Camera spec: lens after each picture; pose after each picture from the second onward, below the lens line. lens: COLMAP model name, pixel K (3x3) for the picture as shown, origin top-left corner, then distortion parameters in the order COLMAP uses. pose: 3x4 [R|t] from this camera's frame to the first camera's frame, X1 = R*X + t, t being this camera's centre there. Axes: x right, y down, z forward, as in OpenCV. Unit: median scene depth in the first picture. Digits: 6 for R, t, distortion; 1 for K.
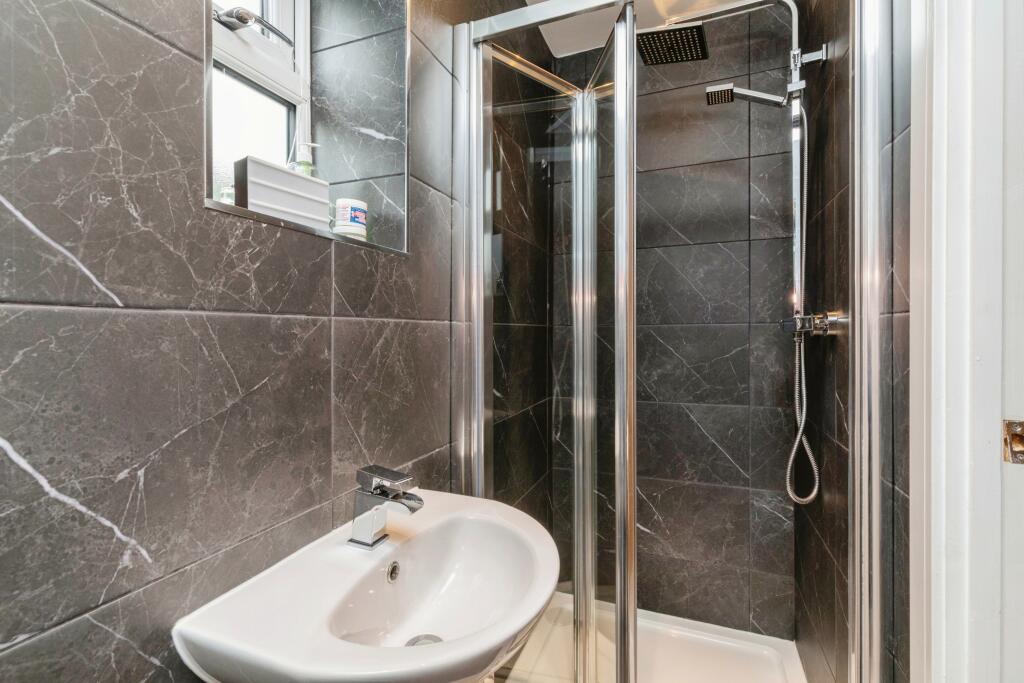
lens RADIAL K [[461.4, 0, 511.2], [0, 461.4, 333.4], [0, 0, 1]] dist [0.003762, 0.000035]
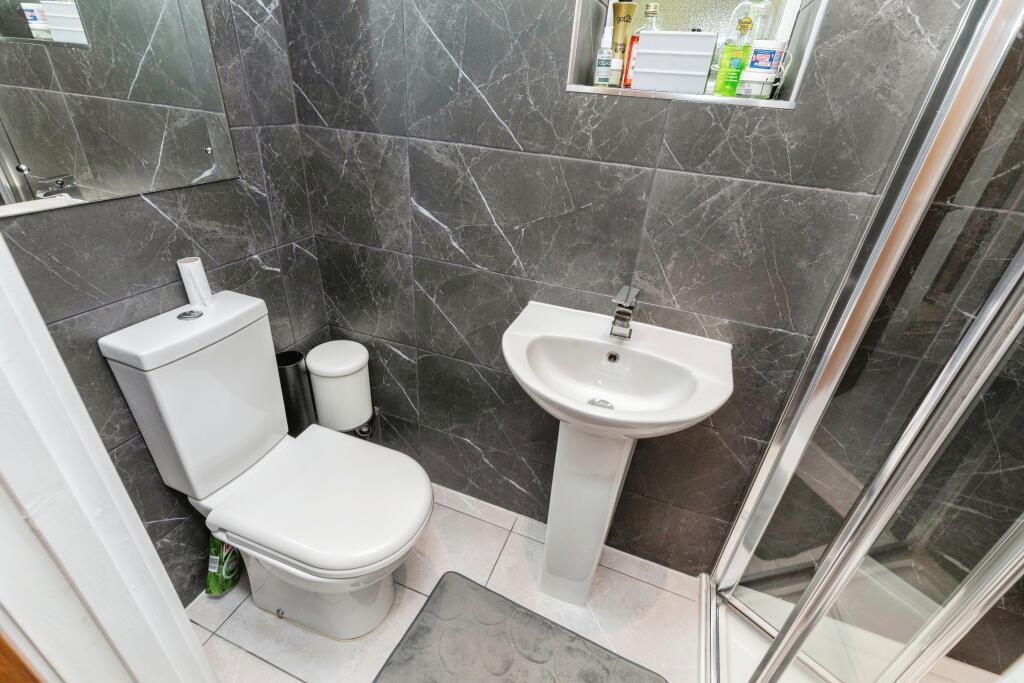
lens RADIAL K [[461.4, 0, 513.6], [0, 461.4, 343.4], [0, 0, 1]] dist [0.003762, 0.000035]
pose [[0.008851, 0.496449, -0.868021, 1.091014], [-0.070051, 0.866230, 0.494710, -0.252134], [0.997504, 0.056427, 0.042443, 0.669529]]
